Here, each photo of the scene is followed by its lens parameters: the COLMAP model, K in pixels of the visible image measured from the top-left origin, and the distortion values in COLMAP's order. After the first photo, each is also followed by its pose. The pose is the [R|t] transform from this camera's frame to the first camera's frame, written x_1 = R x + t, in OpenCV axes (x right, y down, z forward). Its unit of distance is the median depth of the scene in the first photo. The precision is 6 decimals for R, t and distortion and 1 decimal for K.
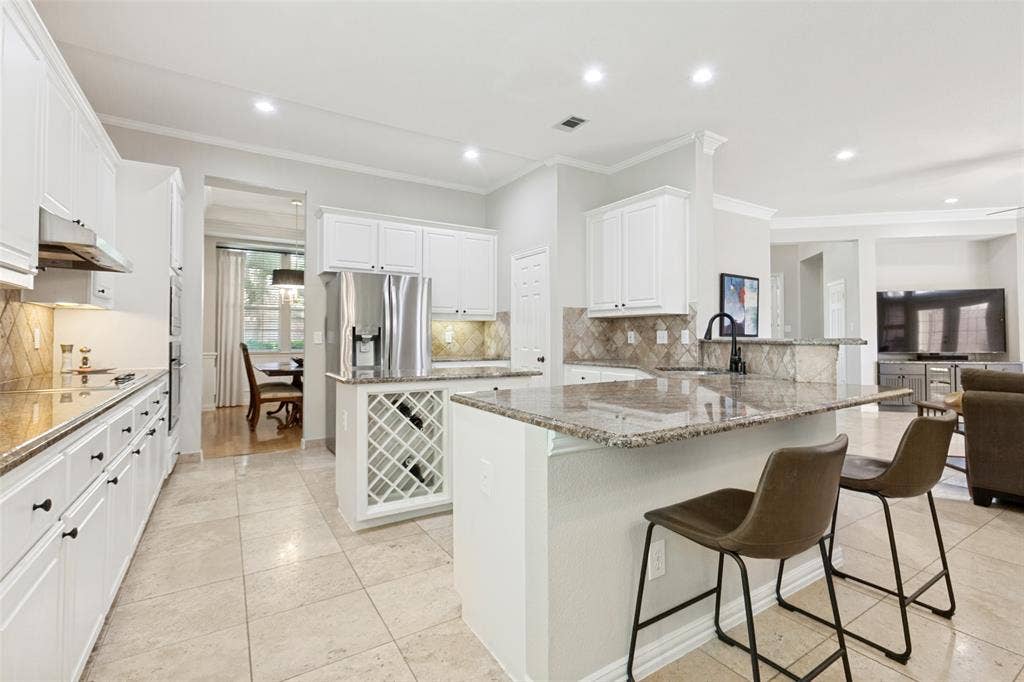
lens RADIAL K [[473.9, 0, 539.5], [0, 473.9, 330.8], [0, 0, 1]] dist [-0.017418, 0.007331]
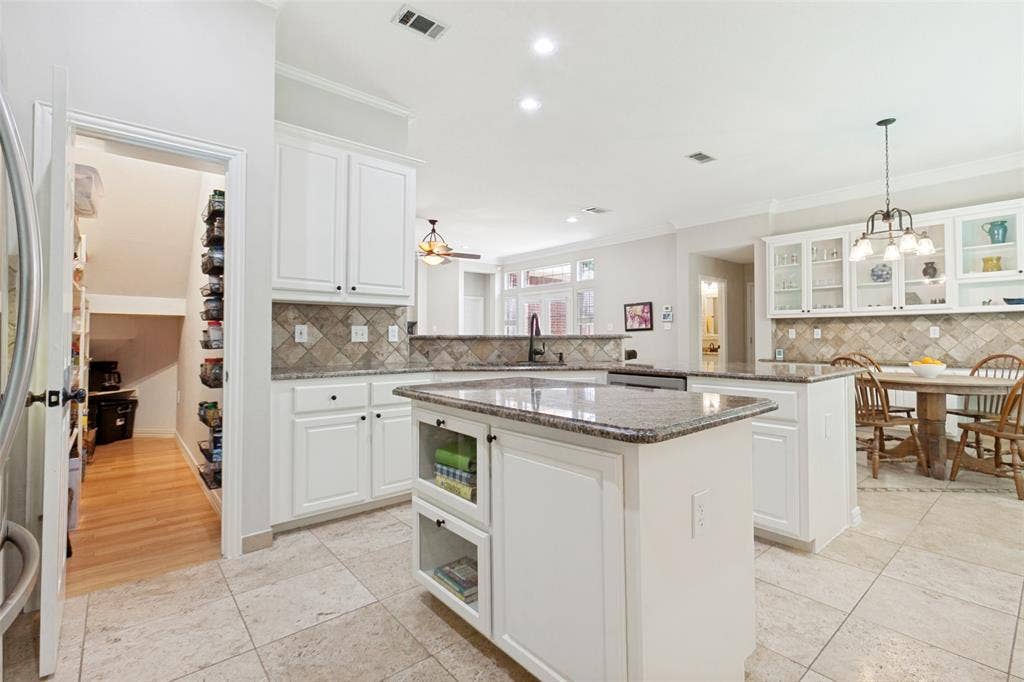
lens RADIAL K [[473.9, 0, 526.9], [0, 473.9, 328.8], [0, 0, 1]] dist [-0.017418, 0.007331]
pose [[-0.127246, 0.017668, 0.991714, -0.511292], [-0.014847, 0.999695, -0.019715, 0.015127], [-0.991760, -0.017232, -0.126945, 0.746957]]
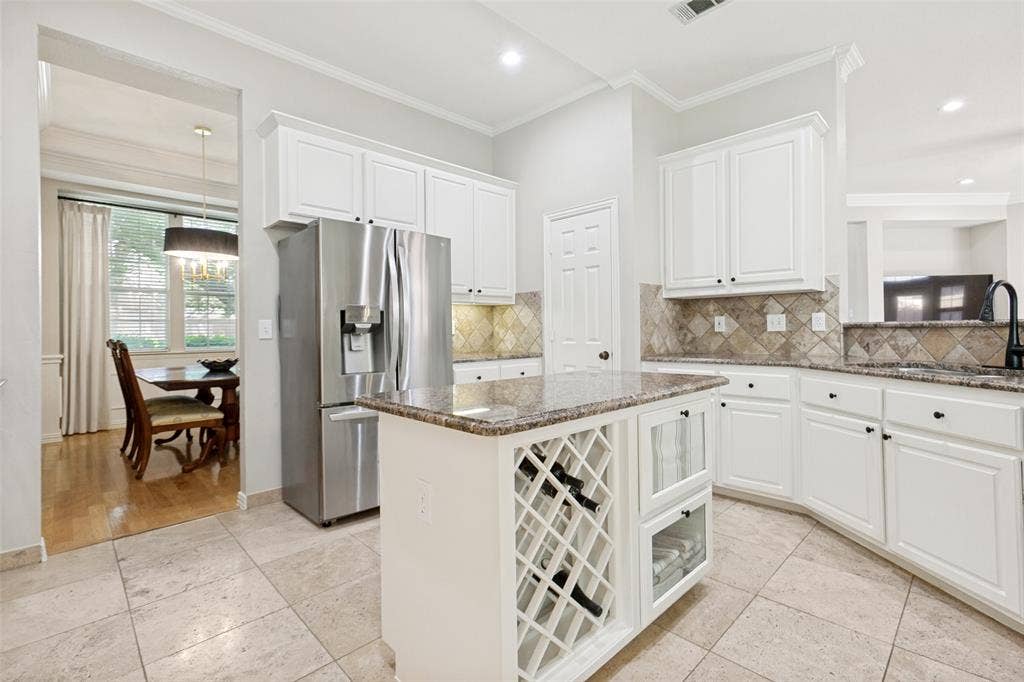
lens RADIAL K [[464.7, 0, 543.1], [0, 464.7, 328.8], [0, 0, 1]] dist [-0.002868, 0.002167]
pose [[0.977440, -0.011125, 0.210918, -0.238513], [0.008550, 0.999877, 0.013113, 0.009145], [-0.211038, -0.011014, 0.977416, 0.320044]]
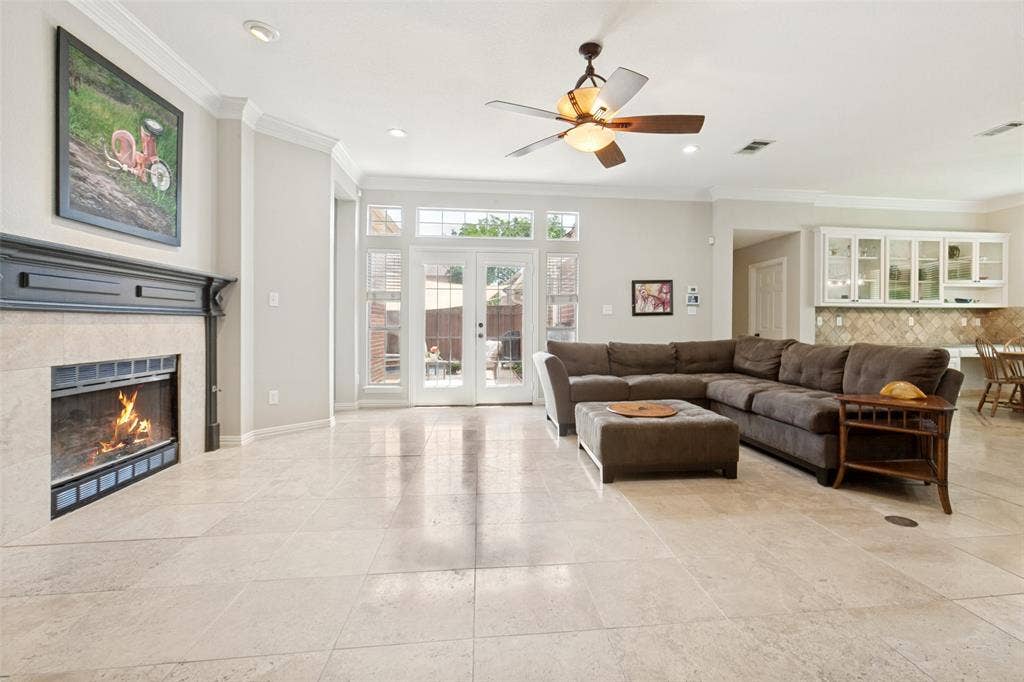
lens RADIAL K [[473.9, 0, 525.3], [0, 473.9, 330.6], [0, 0, 1]] dist [-0.017418, 0.007331]
pose [[-0.895145, -0.004538, 0.445753, 0.742014], [-0.010650, 0.999880, -0.011208, 0.042930], [-0.445649, -0.014780, -0.895086, 1.441401]]
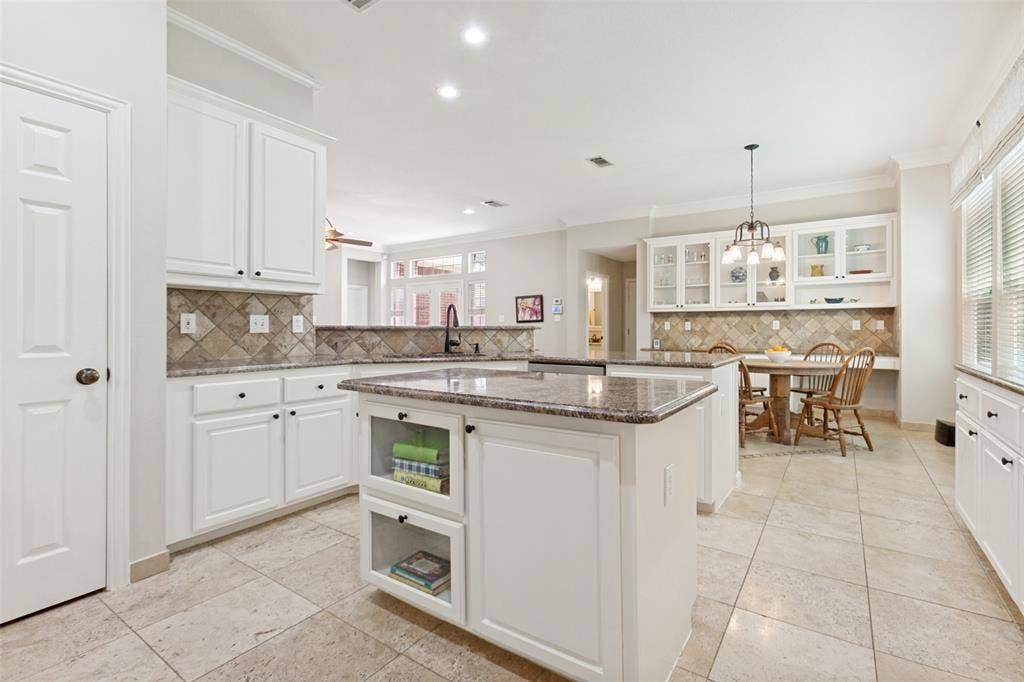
lens RADIAL K [[473.9, 0, 527.2], [0, 473.9, 328.4], [0, 0, 1]] dist [-0.017418, 0.007331]
pose [[-0.388009, -0.000454, 0.921655, -0.501345], [-0.016118, 0.999850, -0.006293, 0.016528], [-0.921514, -0.017297, -0.387959, 0.820587]]
